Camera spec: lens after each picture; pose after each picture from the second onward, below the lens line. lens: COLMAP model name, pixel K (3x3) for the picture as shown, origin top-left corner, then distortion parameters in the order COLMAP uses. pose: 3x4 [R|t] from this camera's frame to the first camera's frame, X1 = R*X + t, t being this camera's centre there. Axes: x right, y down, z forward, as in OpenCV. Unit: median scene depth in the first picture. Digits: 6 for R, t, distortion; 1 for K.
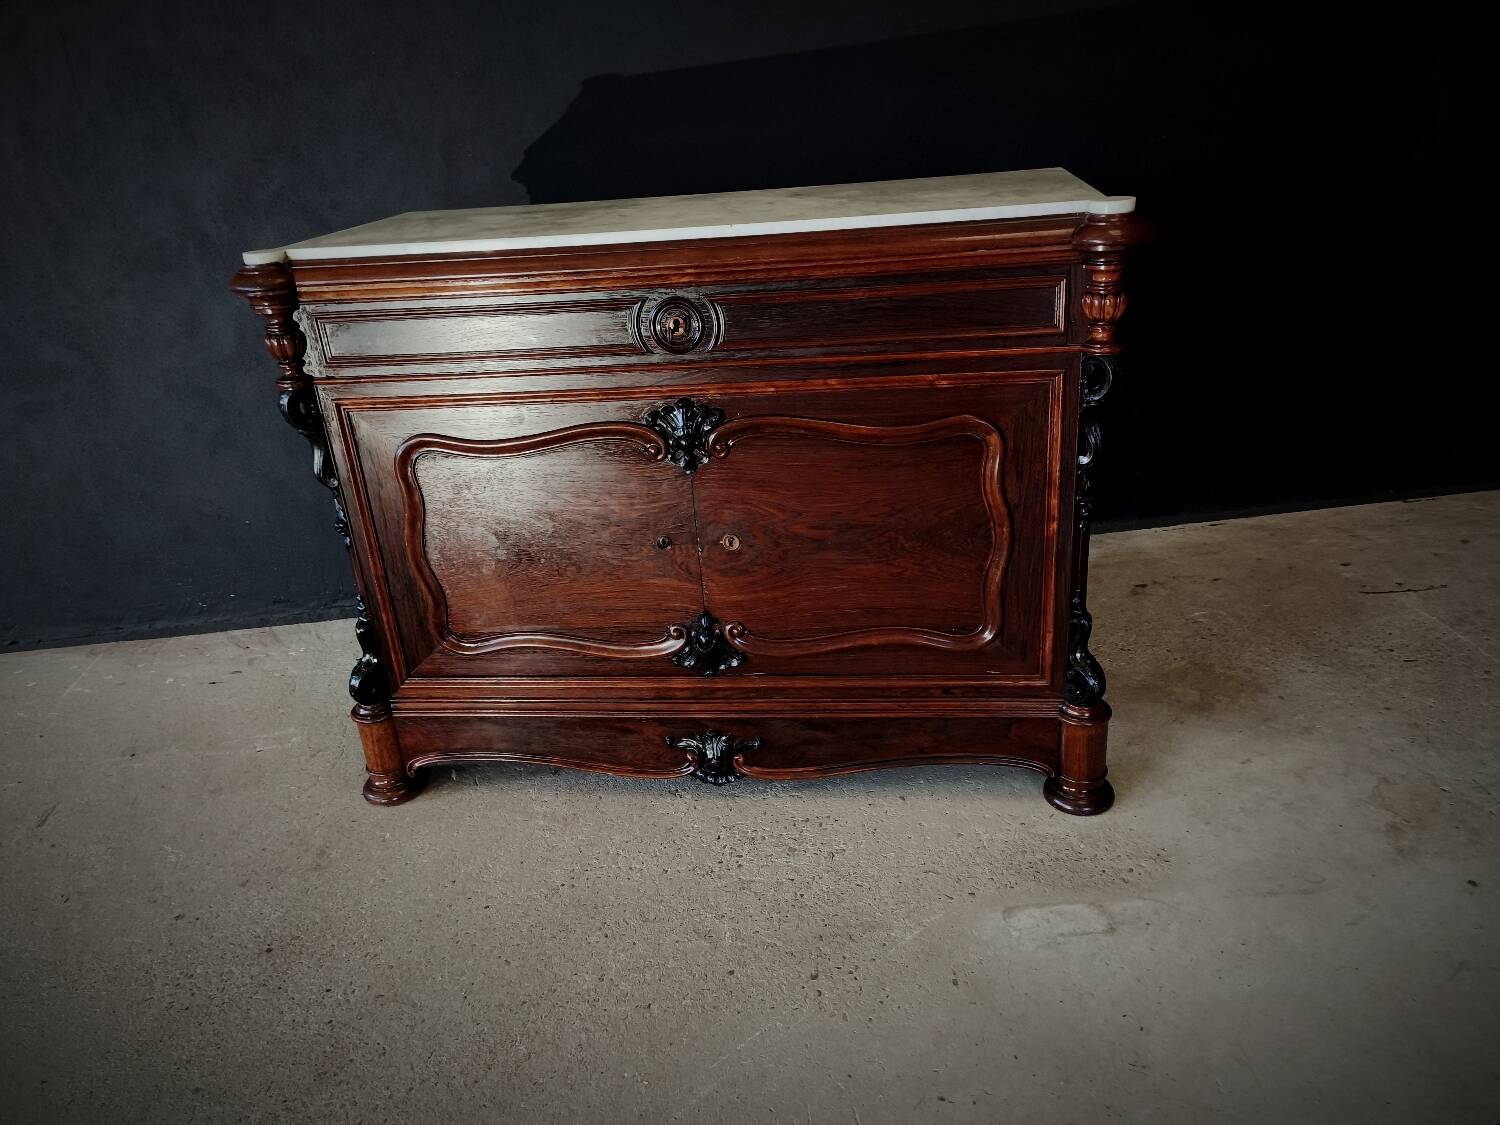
lens RADIAL K [[1086.4, 0, 758.4], [0, 1086.4, 563.4], [0, 0, 1]] dist [0.075291, -0.067275]
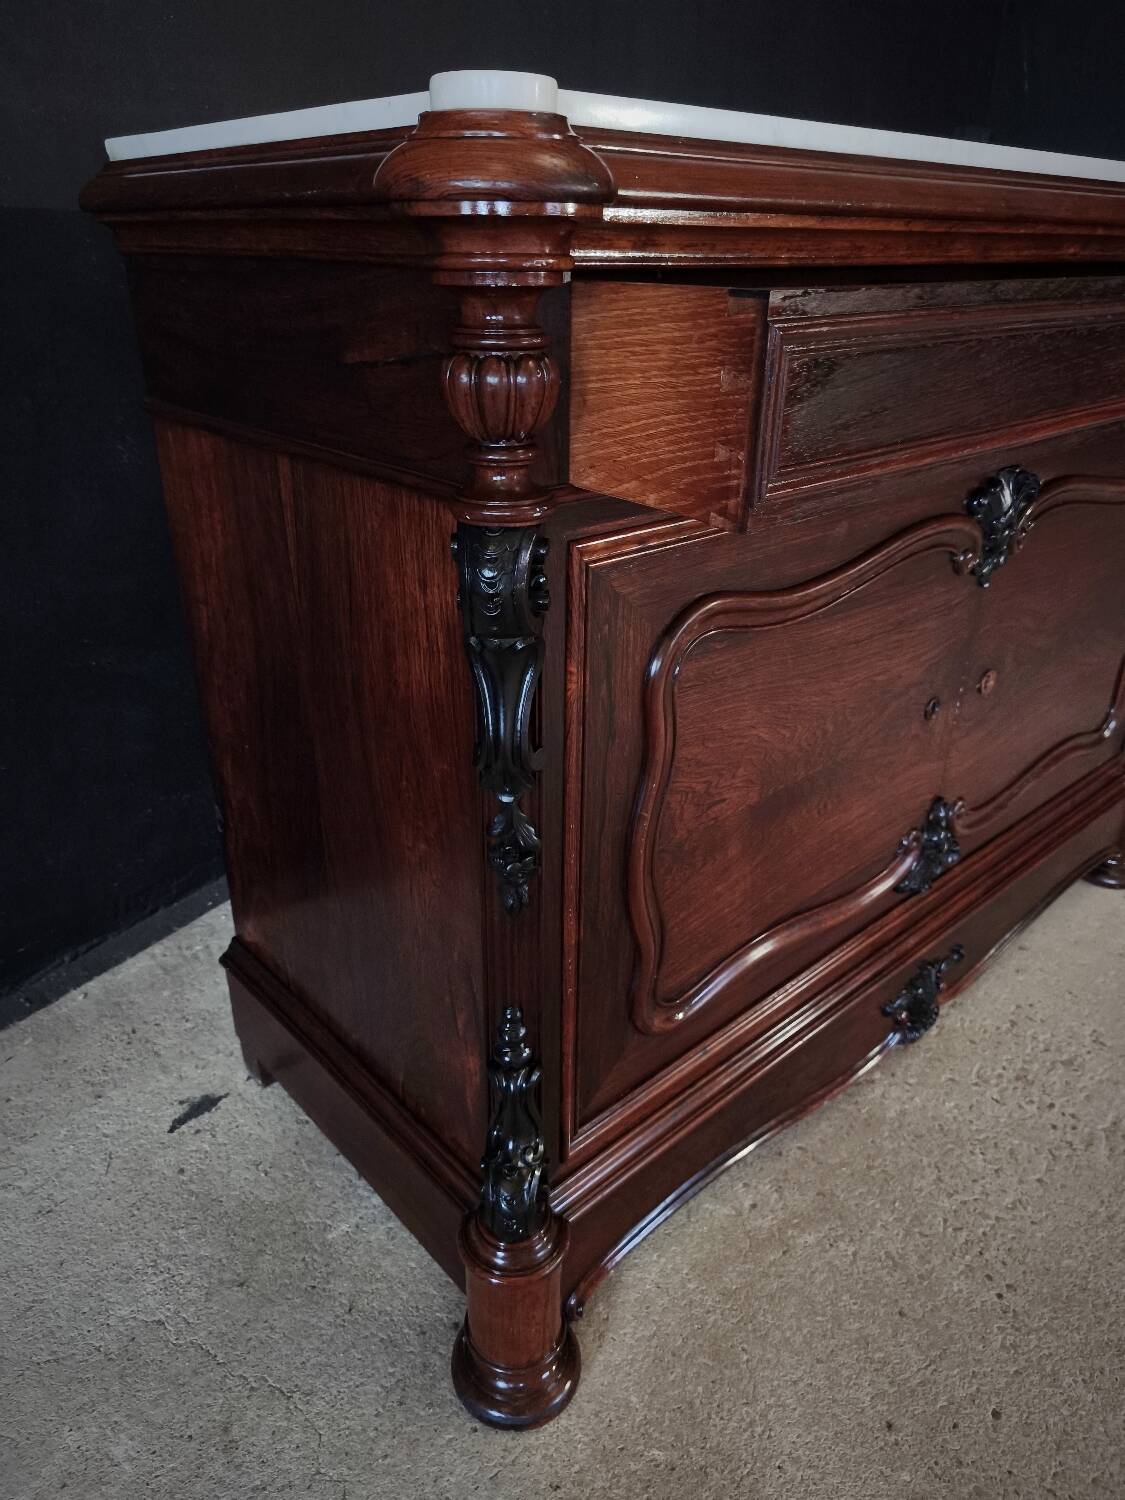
lens RADIAL K [[1015.9, 0, 562.5], [0, 1015.9, 750.0], [0, 0, 1]] dist [0.072488, -0.071817]
pose [[0.656869, -0.266348, 0.705395, -0.658411], [0.250744, 0.959449, 0.128782, -0.126403], [-0.711091, 0.092280, 0.697018, 0.752439]]
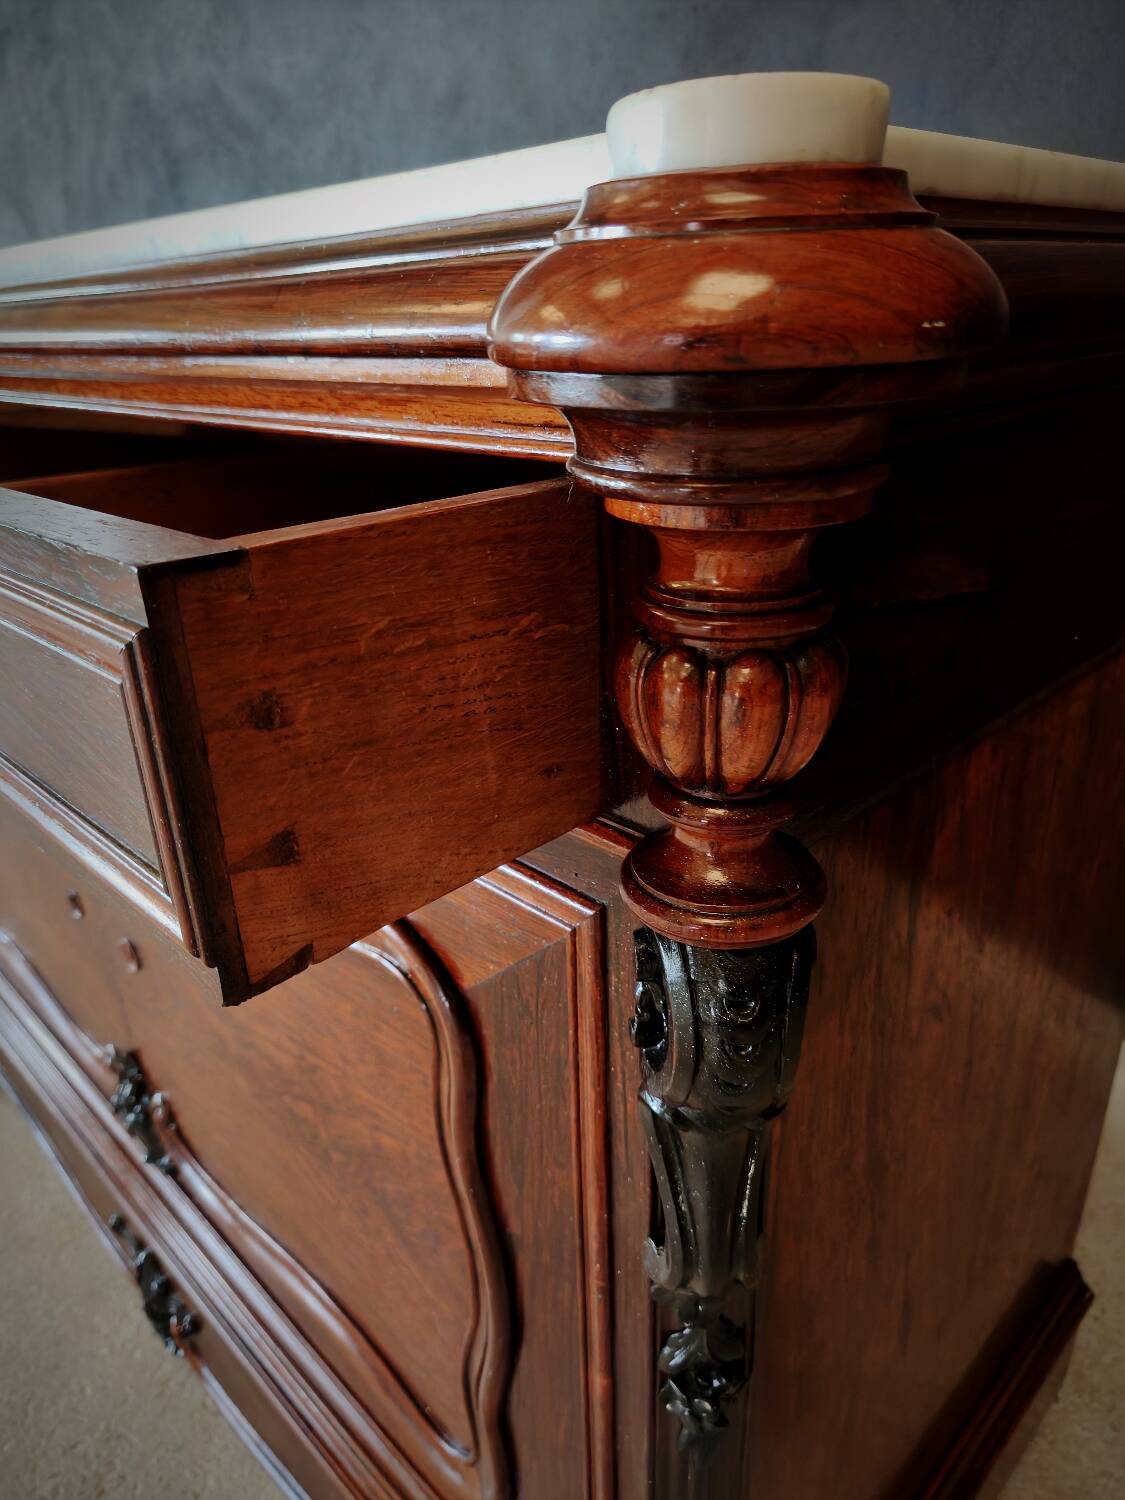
lens RADIAL K [[1001.3, 0, 549.1], [0, 1001.3, 748.3], [0, 0, 1]] dist [0.076026, -0.069759]
pose [[0.778536, 0.288863, -0.557171, 0.345317], [-0.269828, 0.955602, 0.118397, -0.210444], [0.566634, 0.058164, 0.821914, 0.732483]]
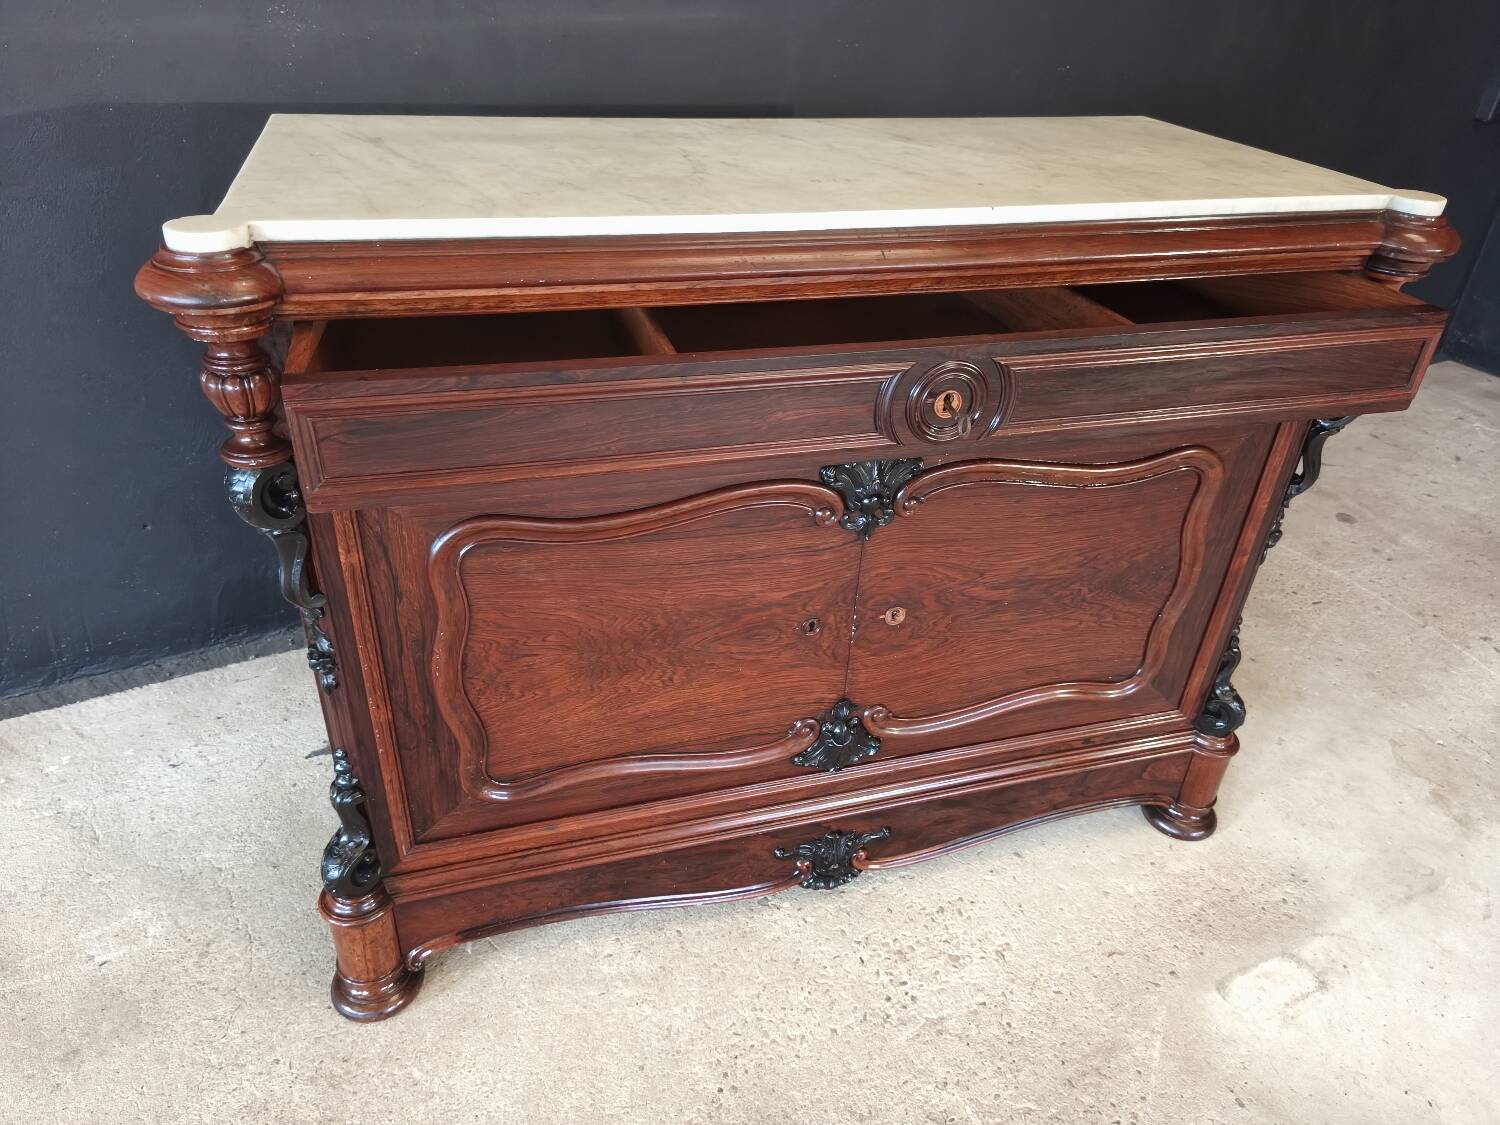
lens RADIAL K [[1007.8, 0, 756.5], [0, 1007.8, 564.1], [0, 0, 1]] dist [0.078700, -0.073505]
pose [[0.910314, -0.112953, 0.398208, -0.397978], [0.055115, 0.986557, 0.153845, -0.172352], [-0.410232, -0.118100, 0.904302, 0.397015]]
